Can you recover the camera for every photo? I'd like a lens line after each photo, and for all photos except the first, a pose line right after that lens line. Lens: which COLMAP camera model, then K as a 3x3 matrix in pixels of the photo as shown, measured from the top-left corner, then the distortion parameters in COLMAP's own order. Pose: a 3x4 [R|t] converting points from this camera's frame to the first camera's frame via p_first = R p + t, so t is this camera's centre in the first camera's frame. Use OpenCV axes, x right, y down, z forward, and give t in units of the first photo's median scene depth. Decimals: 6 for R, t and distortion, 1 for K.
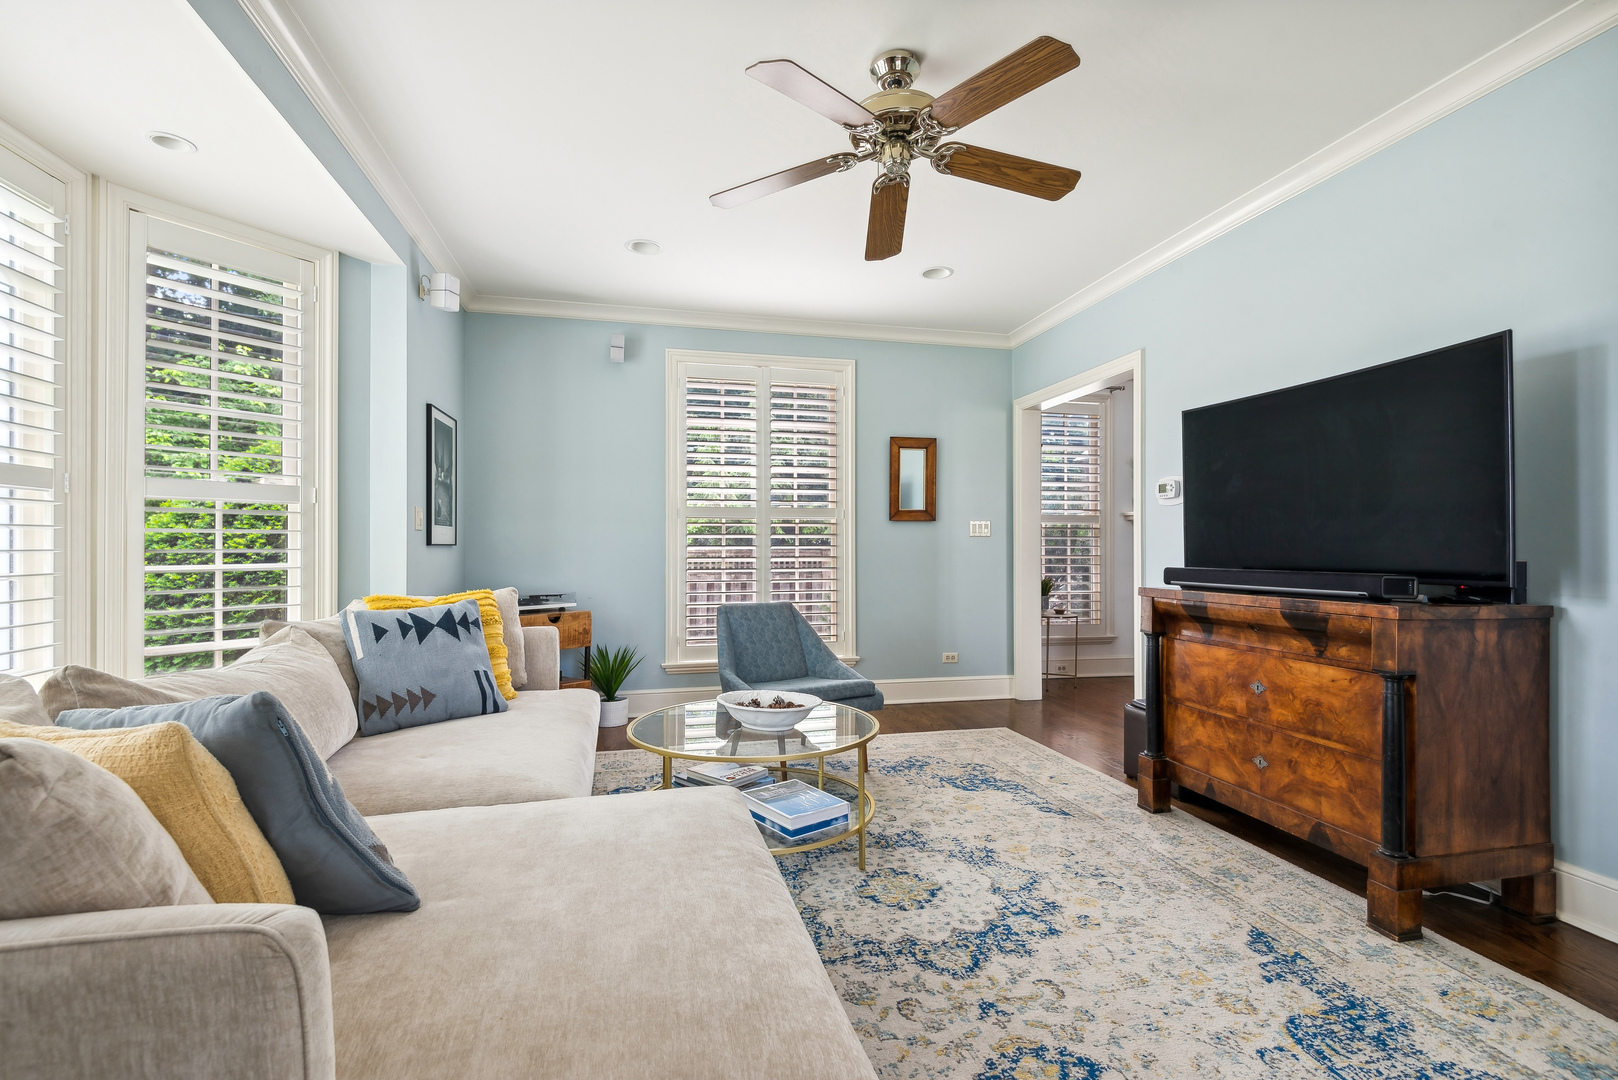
lens RADIAL K [[744.7, 0, 815.7], [0, 744.7, 532.6], [0, 0, 1]] dist [0.030489, -0.018689]
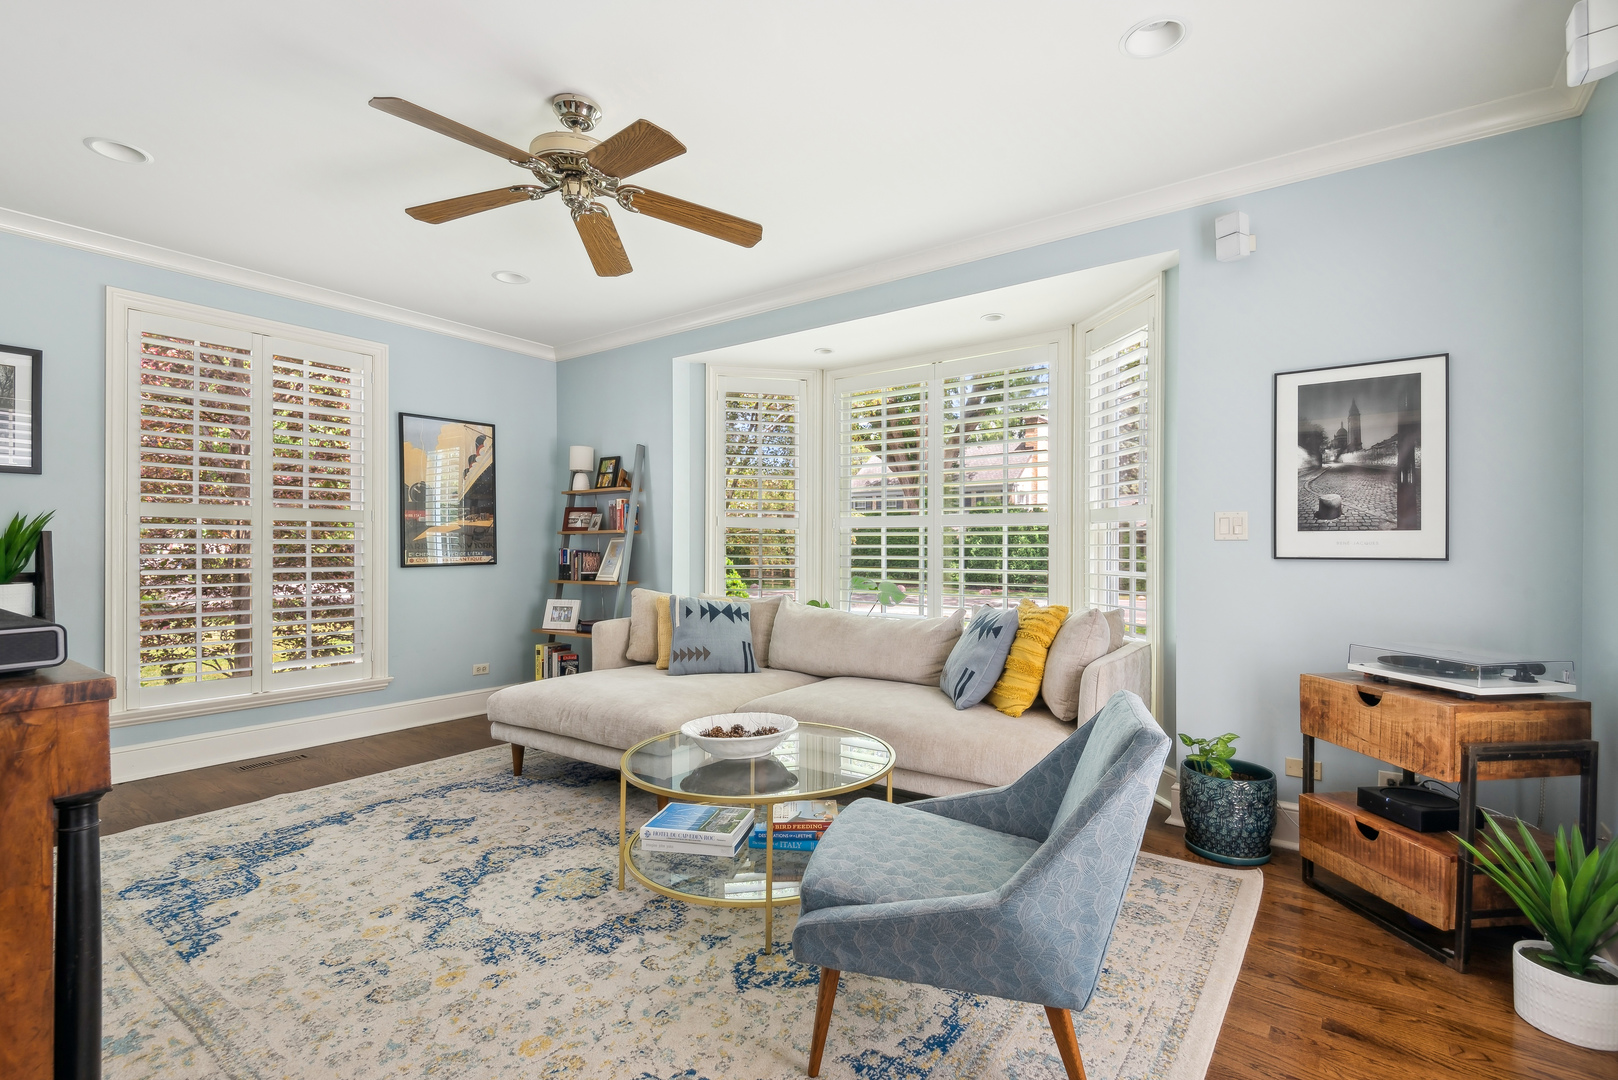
lens RADIAL K [[744.7, 0, 817.2], [0, 744.7, 545.7], [0, 0, 1]] dist [0.030489, -0.018689]
pose [[-0.756788, -0.000408, -0.653661, 0.477342], [0.010731, 0.999857, -0.013049, 0.011868], [0.653573, -0.016889, -0.756675, 1.789248]]
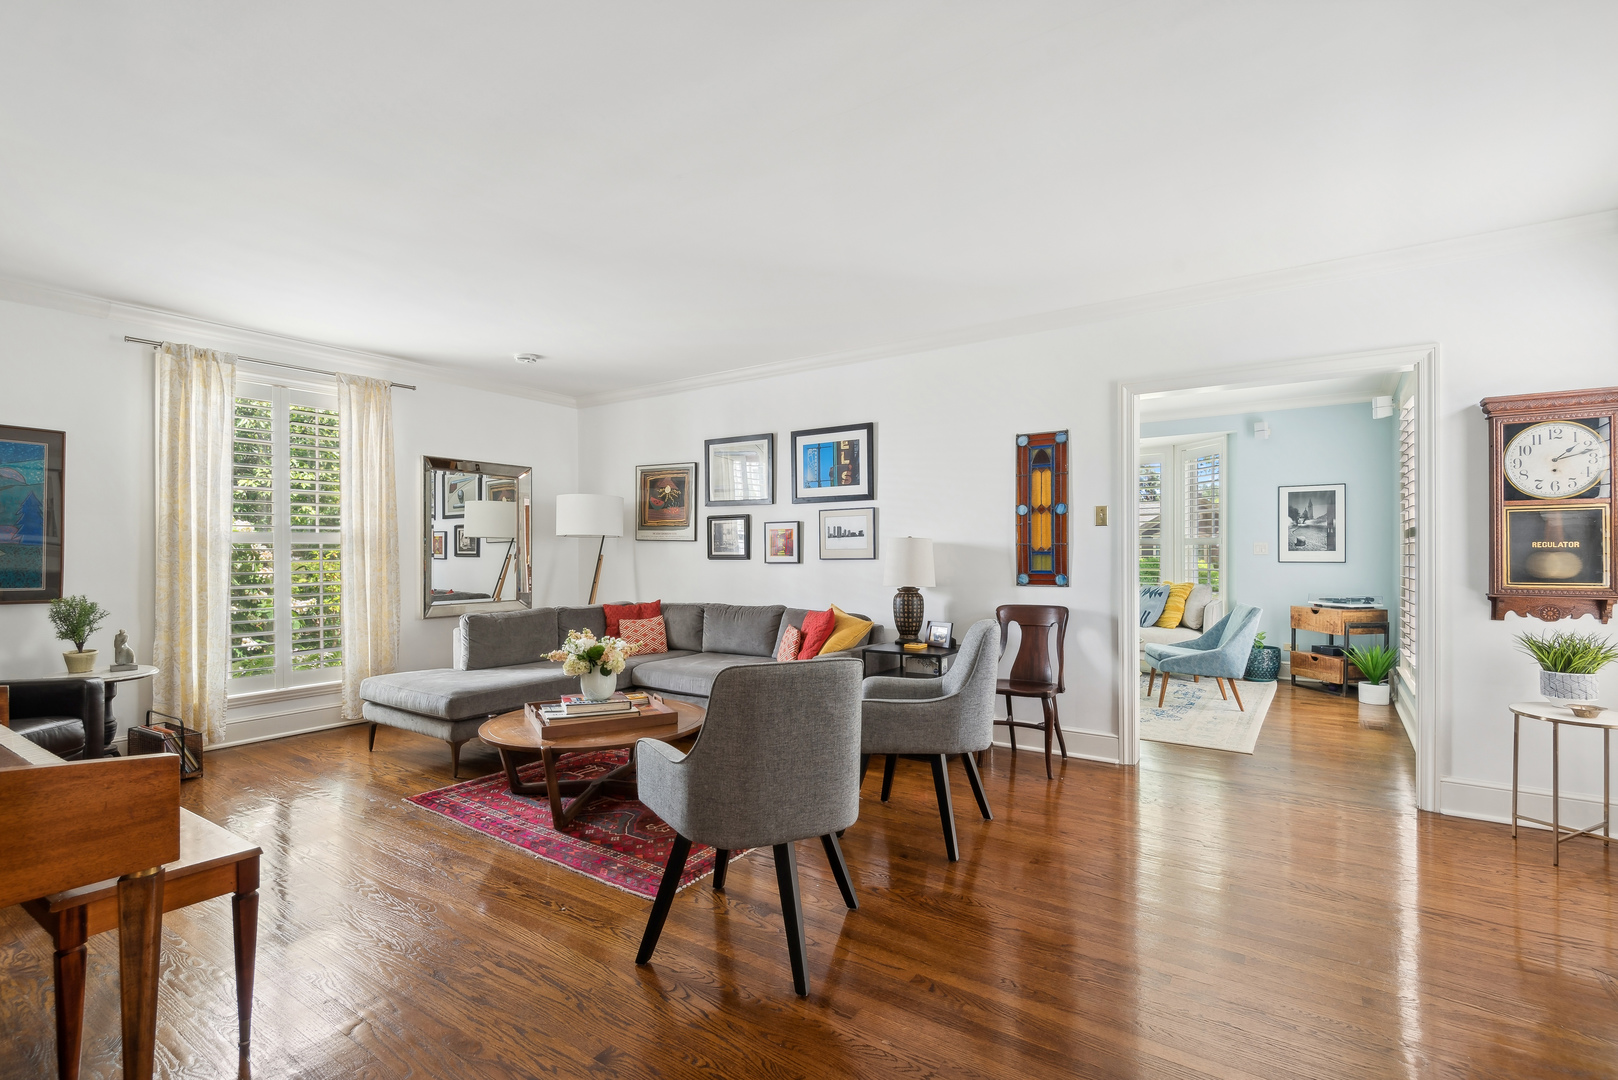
lens RADIAL K [[744.7, 0, 817.5], [0, 744.7, 551.7], [0, 0, 1]] dist [0.030489, -0.018689]
pose [[-0.735619, 0.004807, -0.677379, 2.238297], [0.016662, 0.999801, -0.010998, -0.011163], [0.677191, -0.019377, -0.735552, 2.241559]]
